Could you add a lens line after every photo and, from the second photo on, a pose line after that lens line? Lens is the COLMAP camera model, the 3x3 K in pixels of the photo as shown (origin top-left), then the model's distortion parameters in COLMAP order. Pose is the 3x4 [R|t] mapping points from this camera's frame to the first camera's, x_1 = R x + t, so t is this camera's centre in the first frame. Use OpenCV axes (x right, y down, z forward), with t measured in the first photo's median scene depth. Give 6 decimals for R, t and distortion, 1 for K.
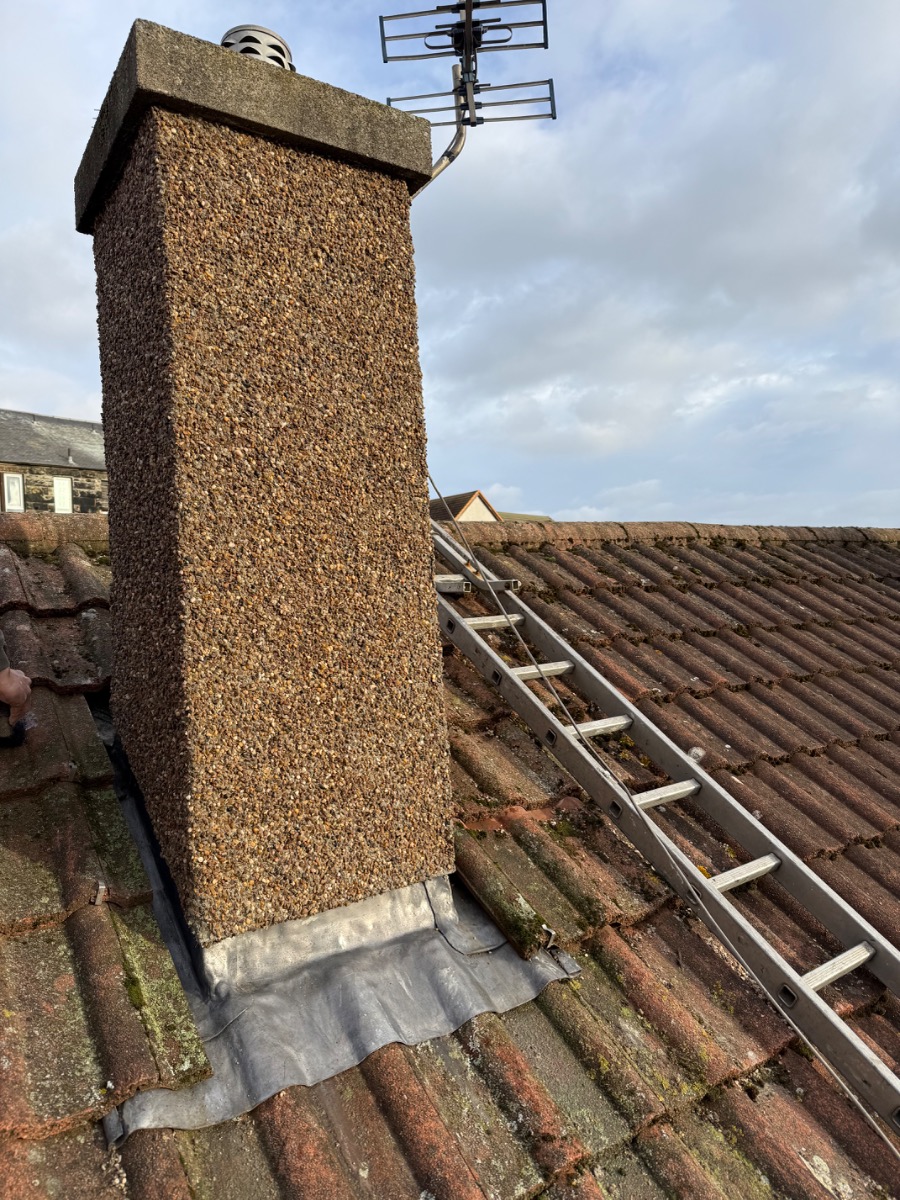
lens RADIAL K [[797.9, 0, 443.9], [0, 797.9, 606.2], [0, 0, 1]] dist [0.053046, -0.071629]
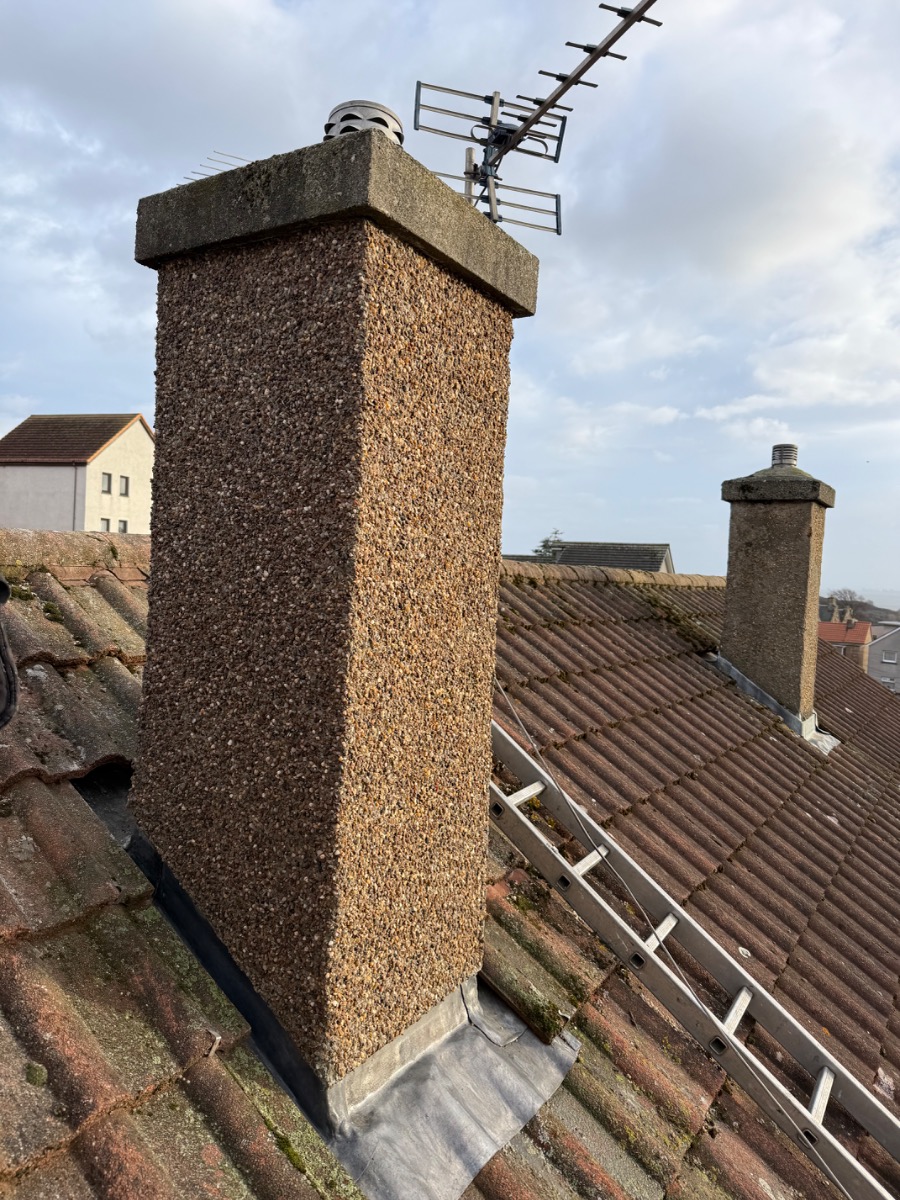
lens RADIAL K [[797.9, 0, 443.9], [0, 797.9, 606.2], [0, 0, 1]] dist [0.053046, -0.071629]
pose [[0.917932, 0.094115, 0.385413, -0.535925], [-0.113072, 0.993226, 0.026762, -0.187111], [-0.380284, -0.068145, 0.922356, 0.060598]]
